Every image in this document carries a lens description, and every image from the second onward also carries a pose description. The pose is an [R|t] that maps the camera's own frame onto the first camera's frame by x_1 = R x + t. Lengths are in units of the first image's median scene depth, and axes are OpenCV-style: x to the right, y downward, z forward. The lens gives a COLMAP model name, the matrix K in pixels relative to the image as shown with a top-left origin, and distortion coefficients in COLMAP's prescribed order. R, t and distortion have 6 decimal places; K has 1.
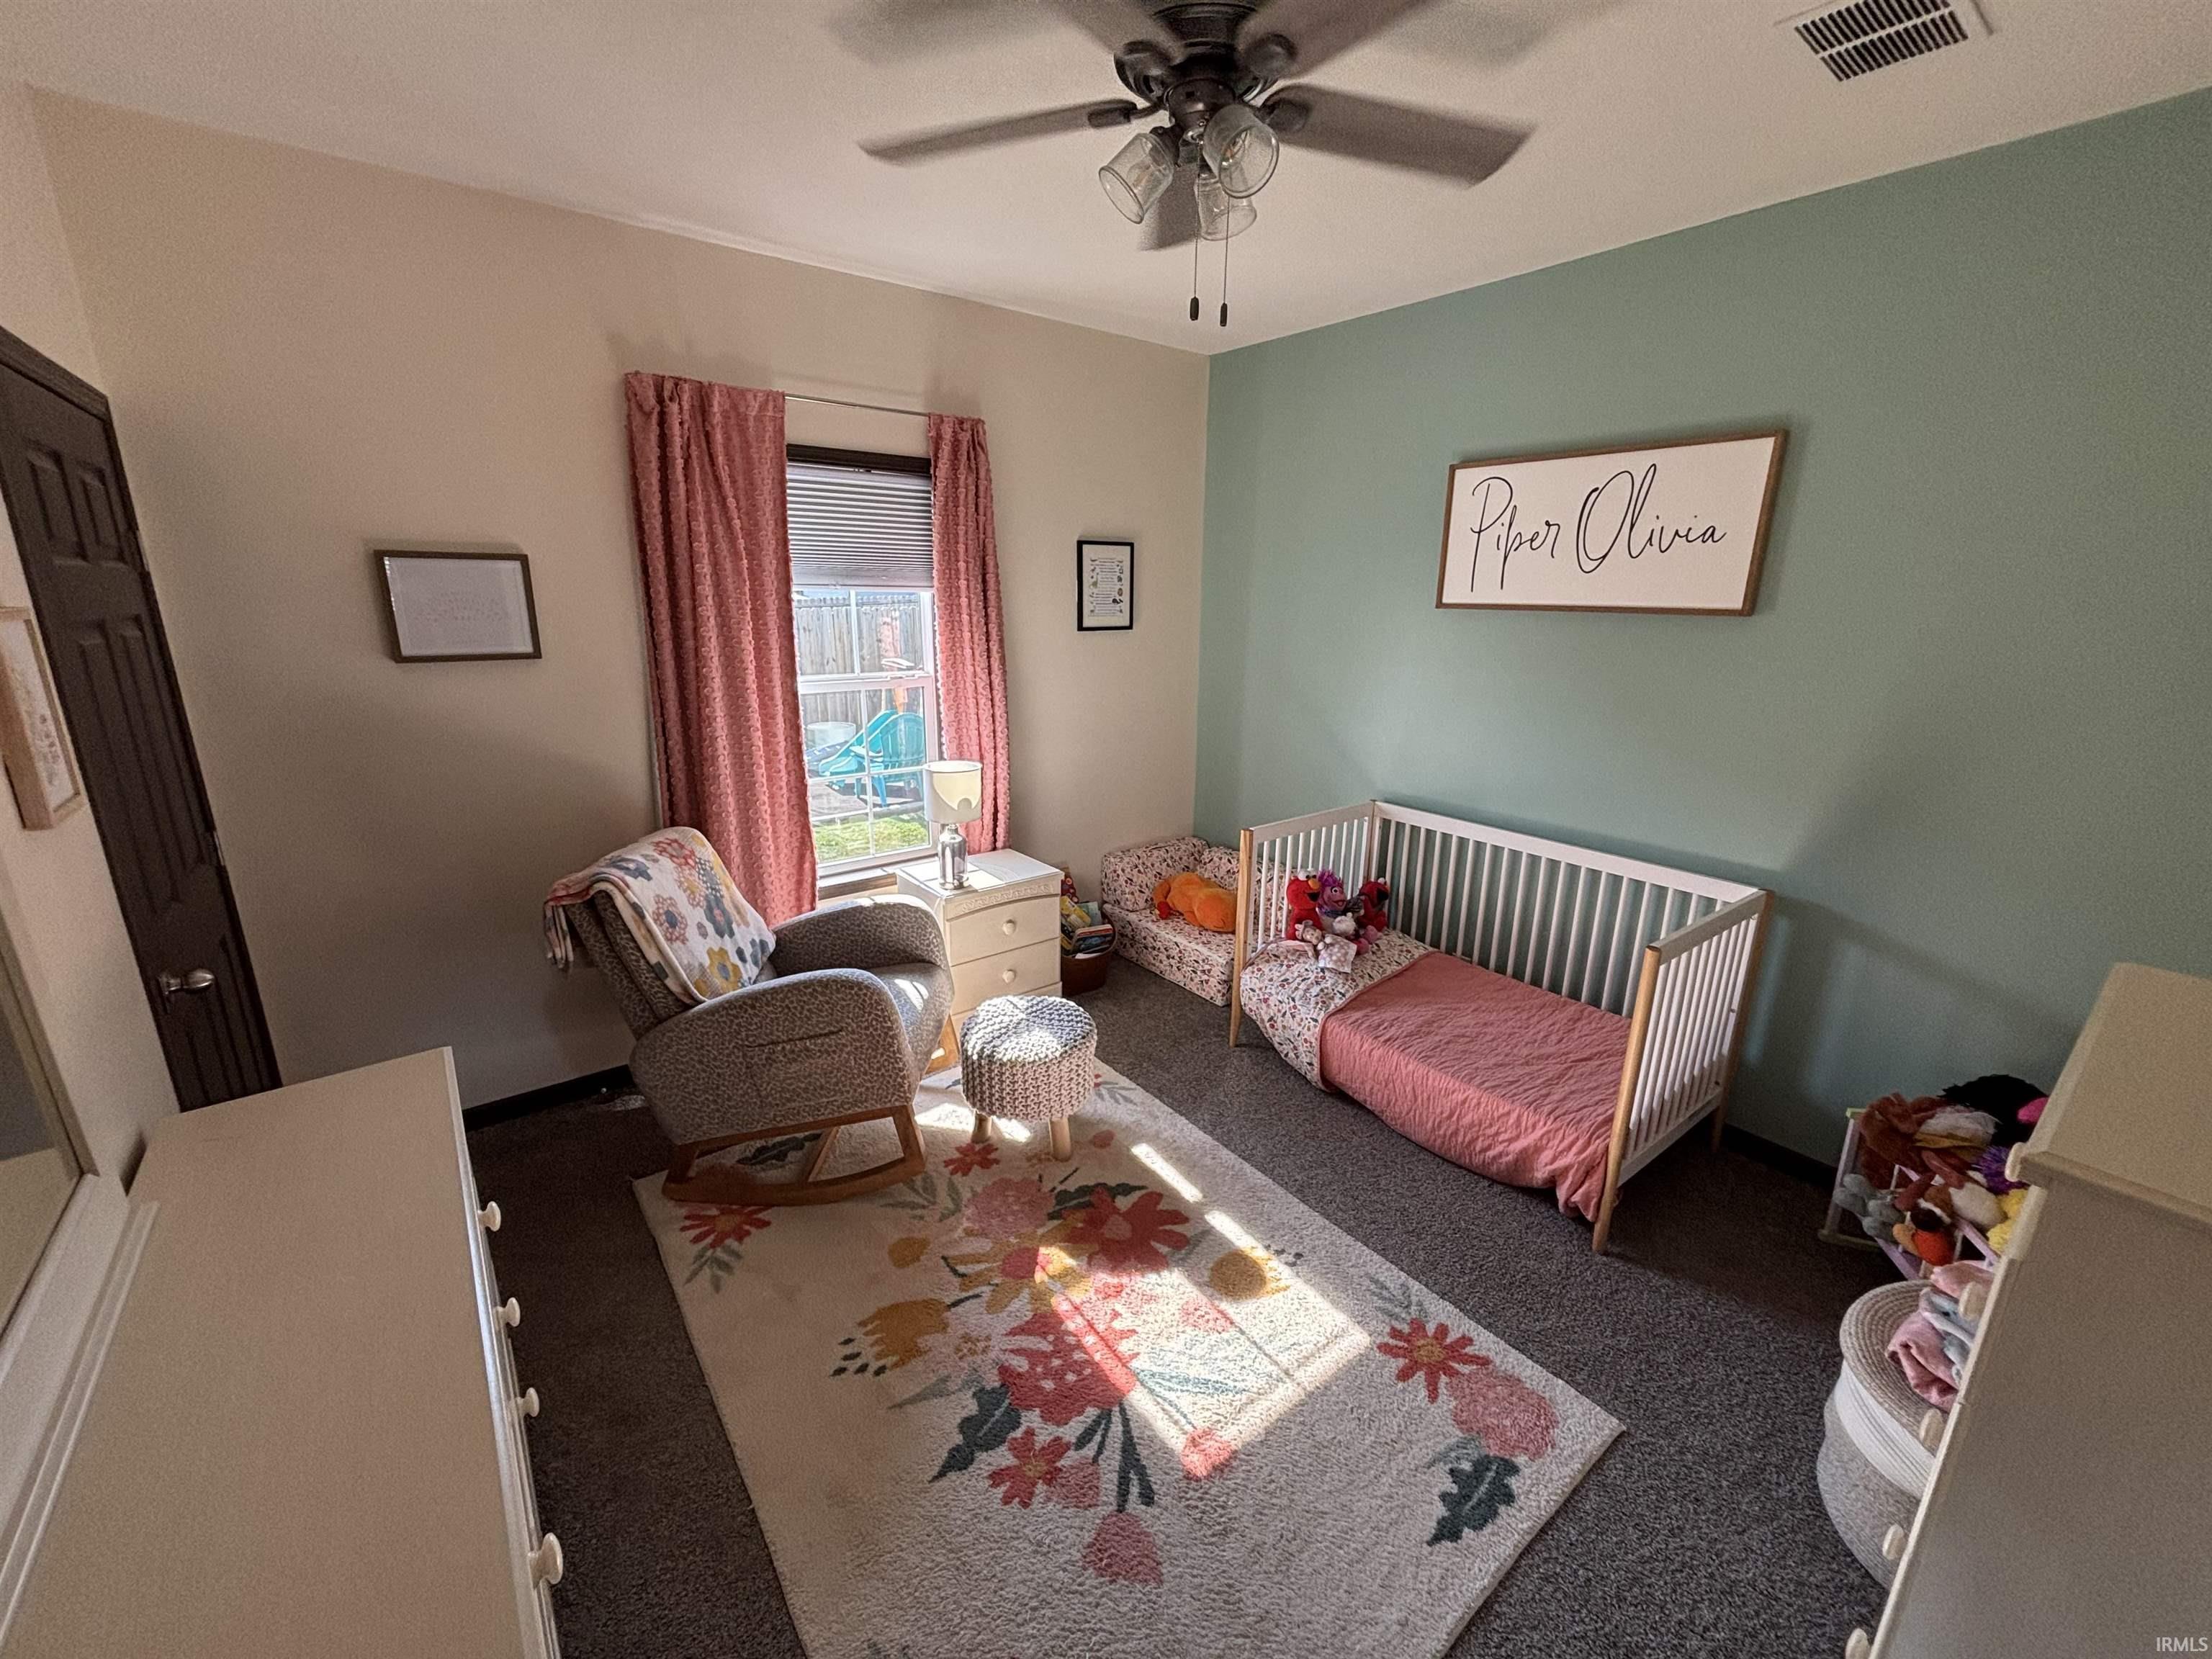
lens RADIAL K [[887.1, 0, 1106.4], [0, 887.1, 823.6], [0, 0, 1]] dist [0.001103, 0.000922]
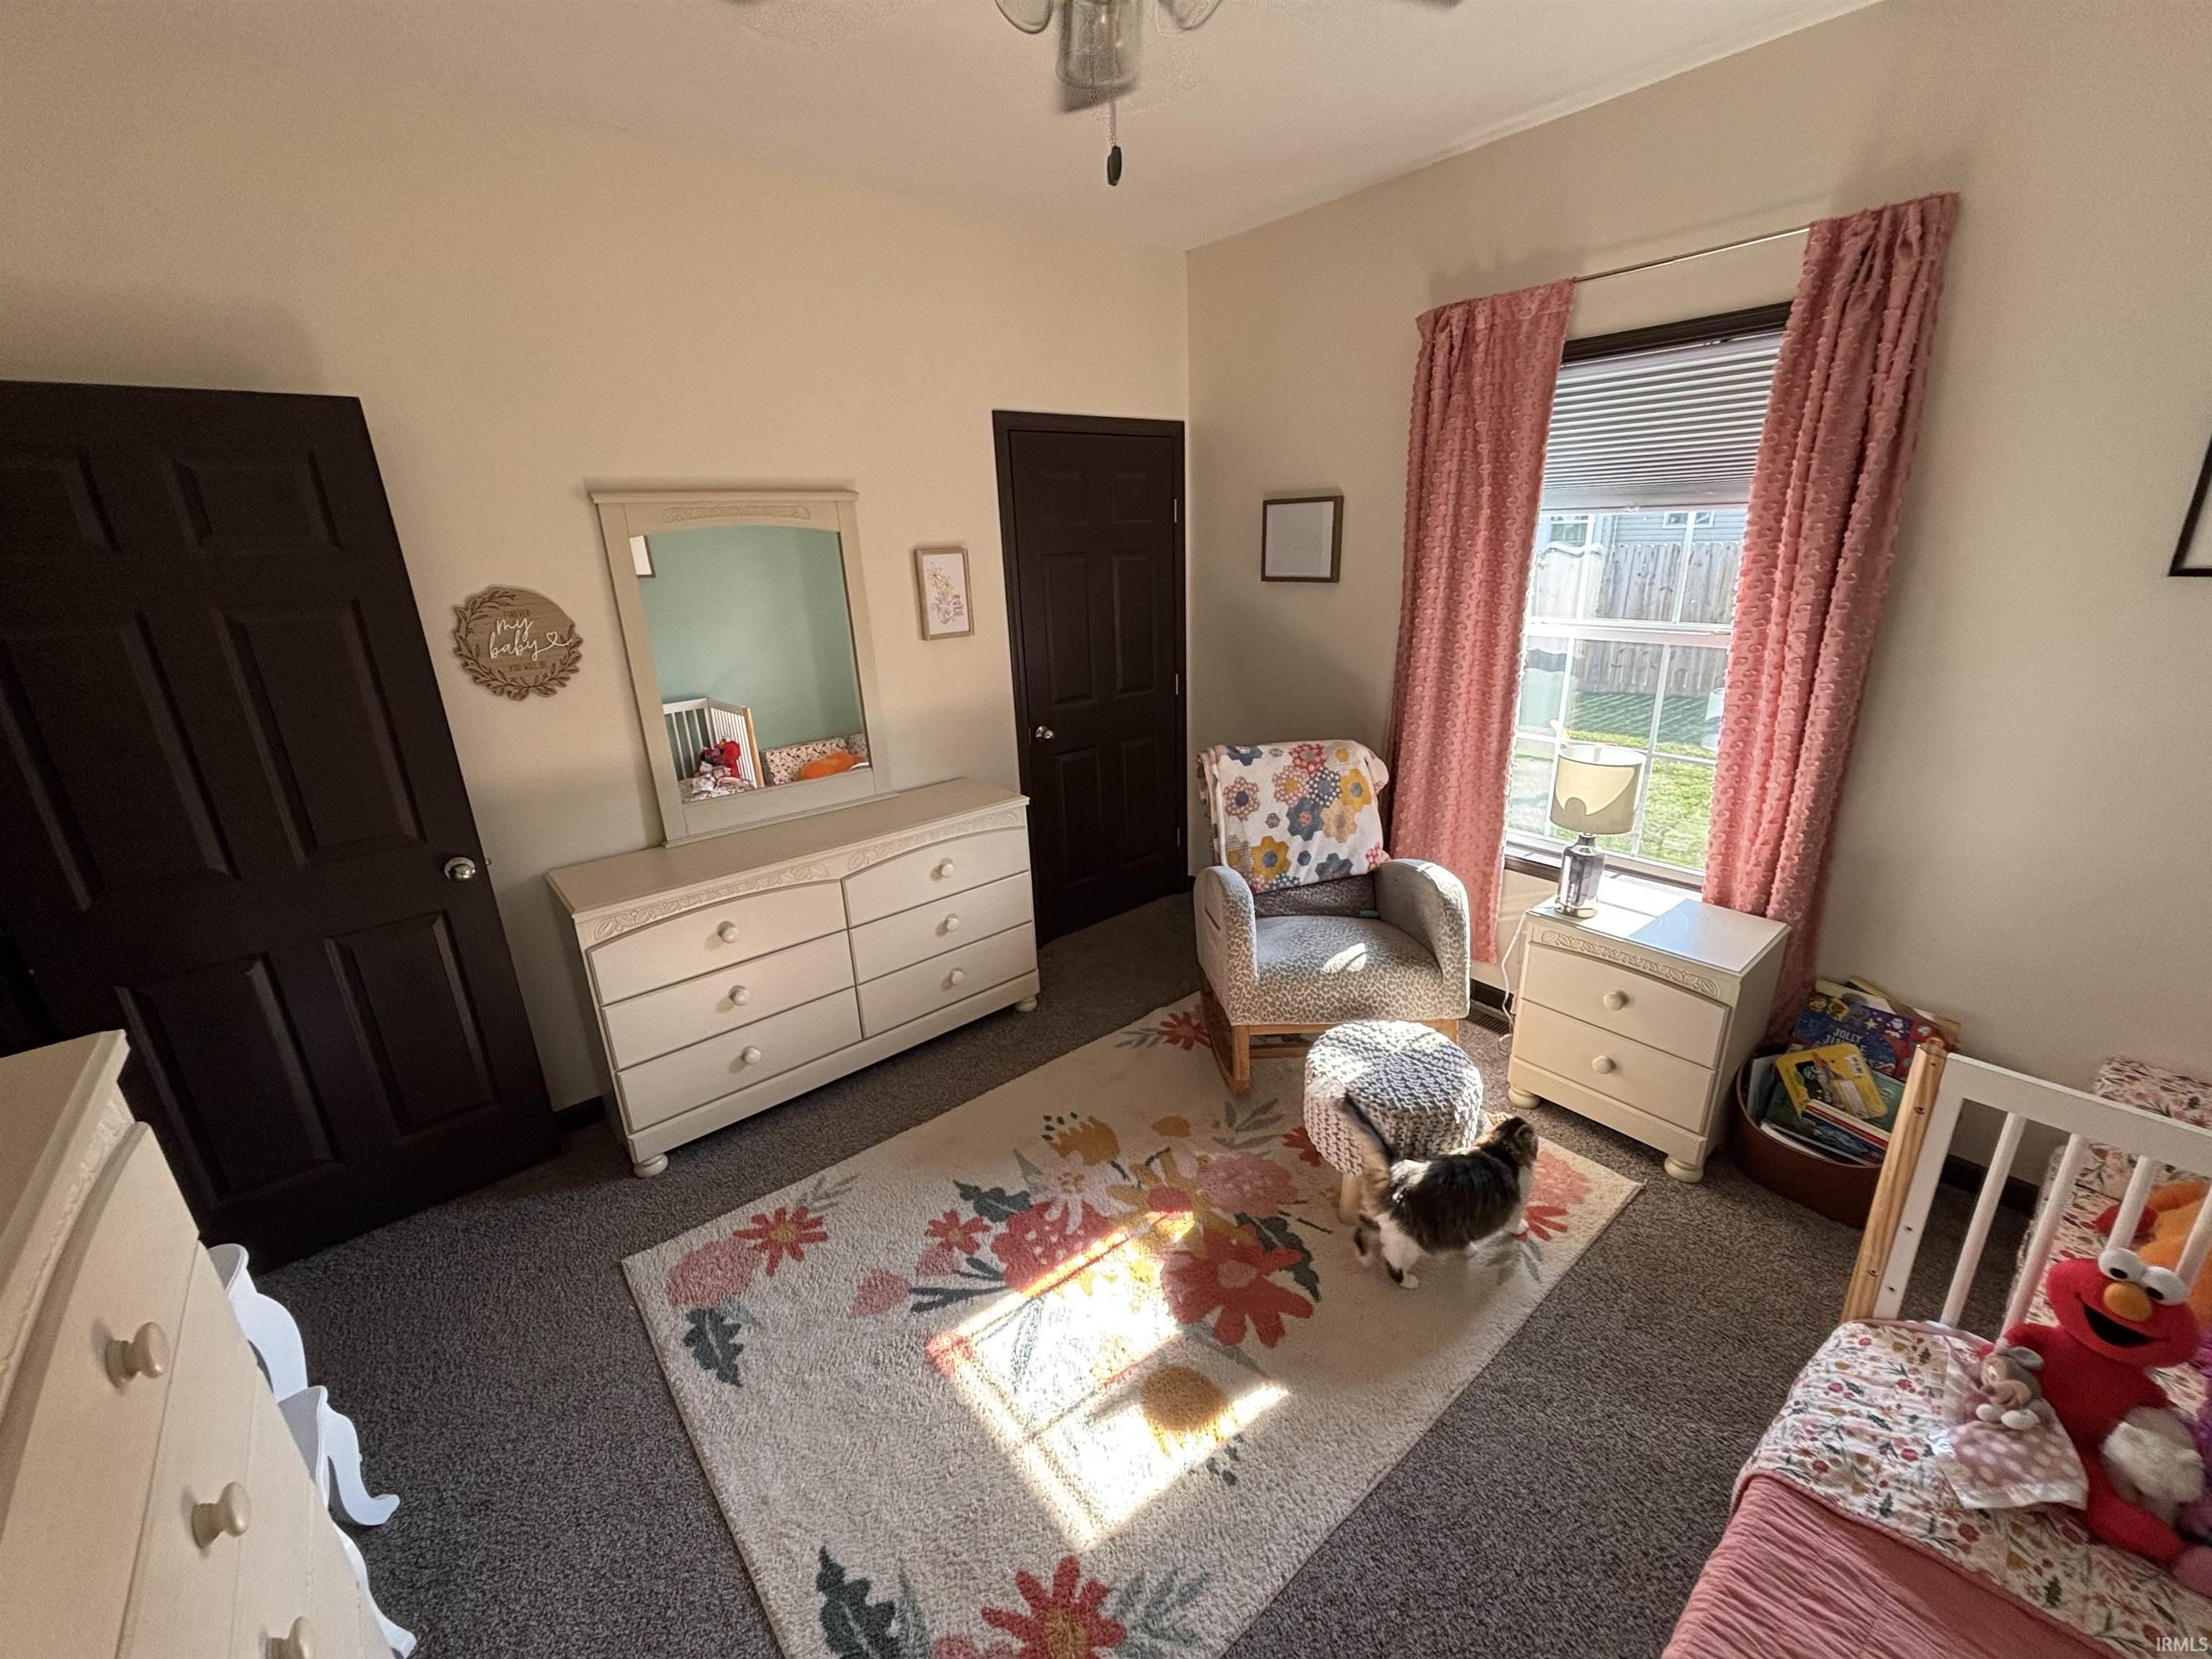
lens RADIAL K [[887.1, 0, 1111.7], [0, 887.1, 827.2], [0, 0, 1]] dist [0.001103, 0.000922]
pose [[0.042654, 0.314175, -0.948406, 0.763103], [-0.218257, 0.929273, 0.298021, -0.204641], [0.974959, 0.194285, 0.108208, 0.763663]]
